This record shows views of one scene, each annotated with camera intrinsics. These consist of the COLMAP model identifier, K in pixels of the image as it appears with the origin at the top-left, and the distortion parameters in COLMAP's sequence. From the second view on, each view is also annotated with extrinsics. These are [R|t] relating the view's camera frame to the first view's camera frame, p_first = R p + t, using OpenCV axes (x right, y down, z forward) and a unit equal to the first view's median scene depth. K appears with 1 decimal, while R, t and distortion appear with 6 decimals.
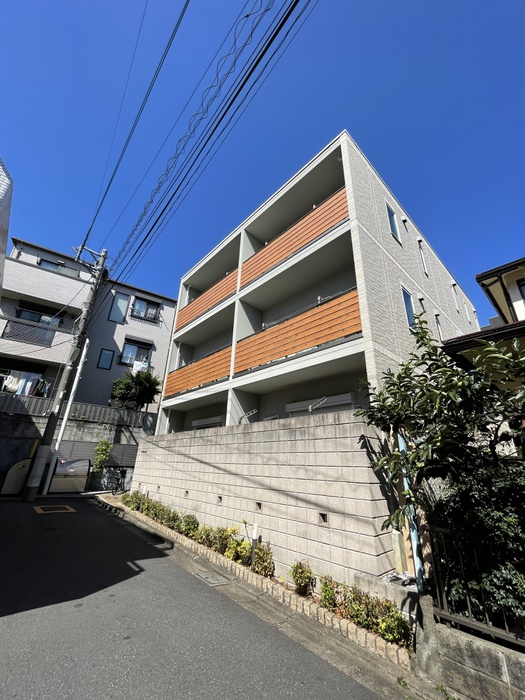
lens RADIAL K [[281.9, 0, 261.1], [0, 281.9, 349.3], [0, 0, 1]] dist [0.001038, -0.000125]
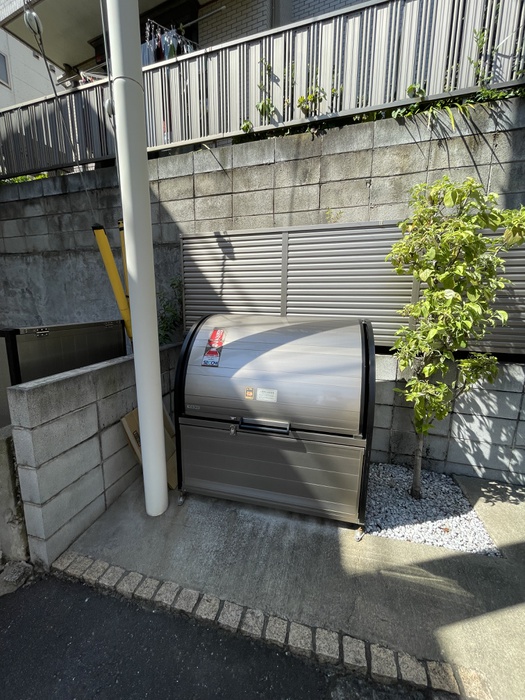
lens RADIAL K [[281.9, 0, 255.2], [0, 281.9, 350.9], [0, 0, 1]] dist [0.001038, -0.000125]
pose [[0.521915, 0.125755, -0.843677, -0.690031], [0.334857, 0.879469, 0.338239, 0.456013], [0.784523, -0.459043, 0.416898, 1.201030]]
